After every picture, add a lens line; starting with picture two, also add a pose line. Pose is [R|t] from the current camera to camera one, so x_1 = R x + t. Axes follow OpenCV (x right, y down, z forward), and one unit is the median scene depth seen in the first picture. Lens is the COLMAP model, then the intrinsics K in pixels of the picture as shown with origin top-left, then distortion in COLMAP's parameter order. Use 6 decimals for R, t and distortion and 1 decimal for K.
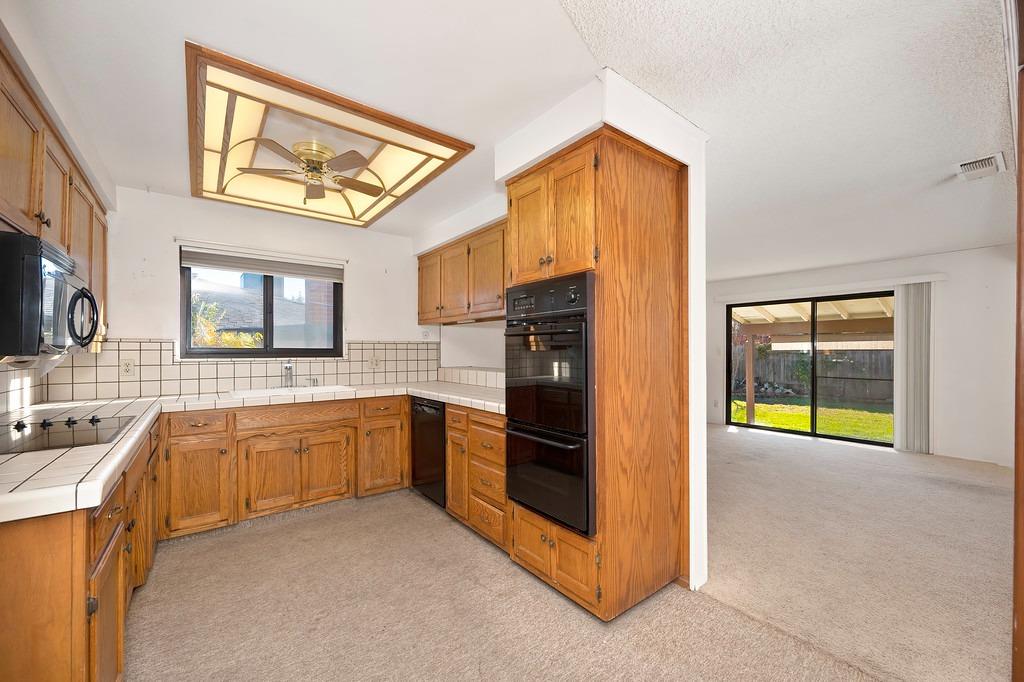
lens RADIAL K [[407.9, 0, 517.6], [0, 407.9, 353.8], [0, 0, 1]] dist [-0.002348, -0.000232]
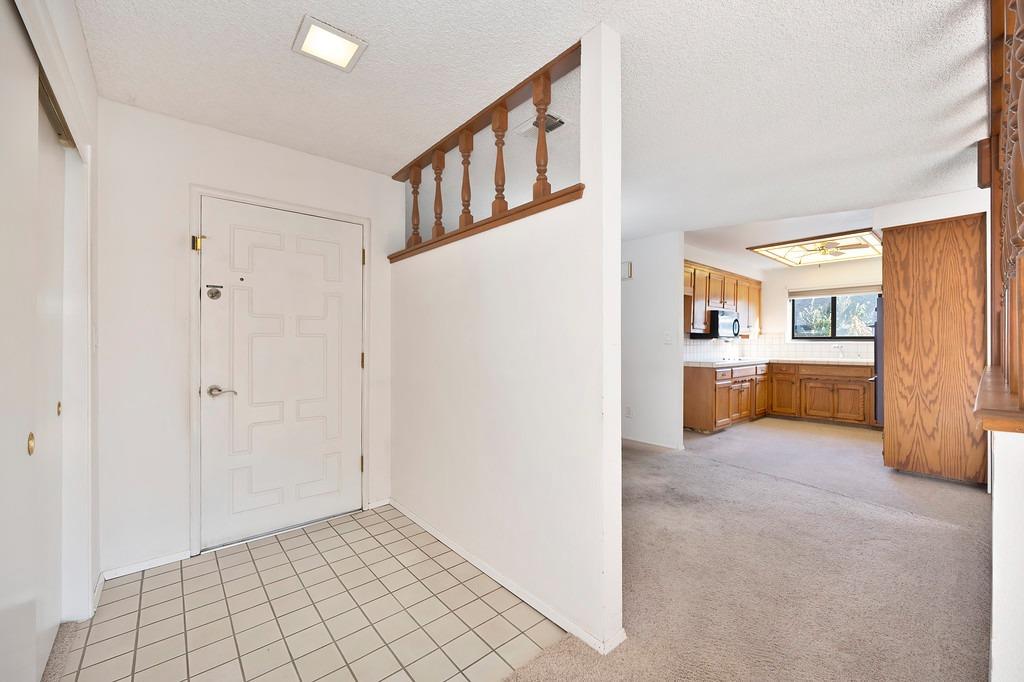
lens RADIAL K [[406.6, 0, 511.7], [0, 406.6, 341.8], [0, 0, 1]] dist [-0.002936, 0.000016]
pose [[0.042592, -0.000378, -0.999092, 1.253758], [-0.008610, 0.999963, -0.000745, 0.025956], [0.999055, 0.008634, 0.042587, -0.559455]]
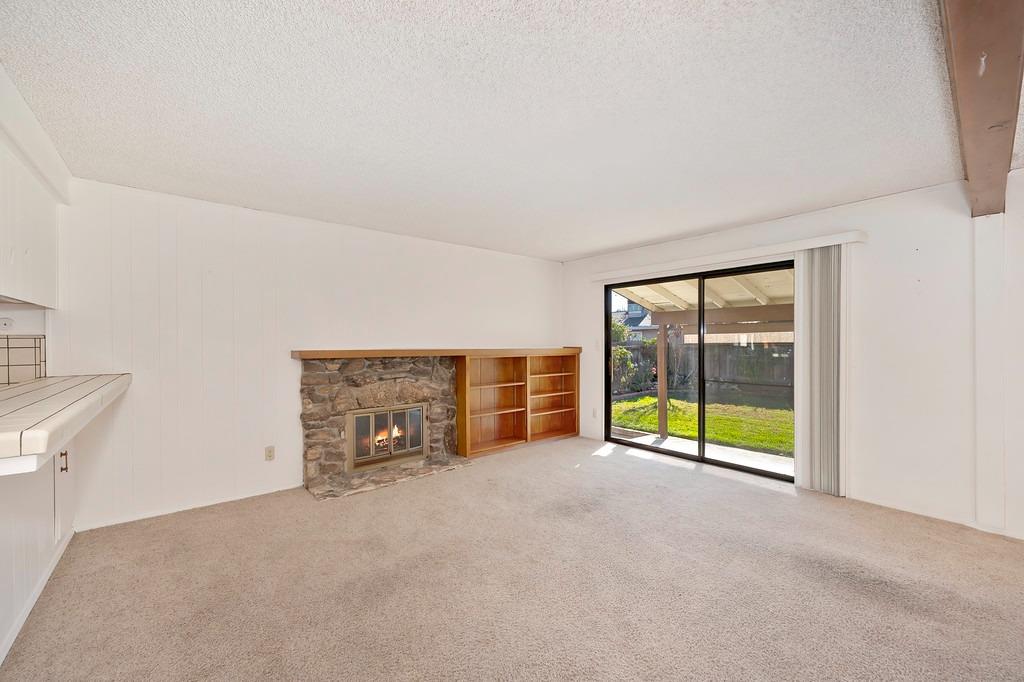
lens RADIAL K [[405.9, 0, 515.7], [0, 405.9, 344.9], [0, 0, 1]] dist [0.000619, 0.000107]
pose [[0.999361, -0.003066, 0.035606, 0.685210], [0.003100, 0.999995, -0.000910, -0.016462], [-0.035603, 0.001020, 0.999365, 0.517985]]
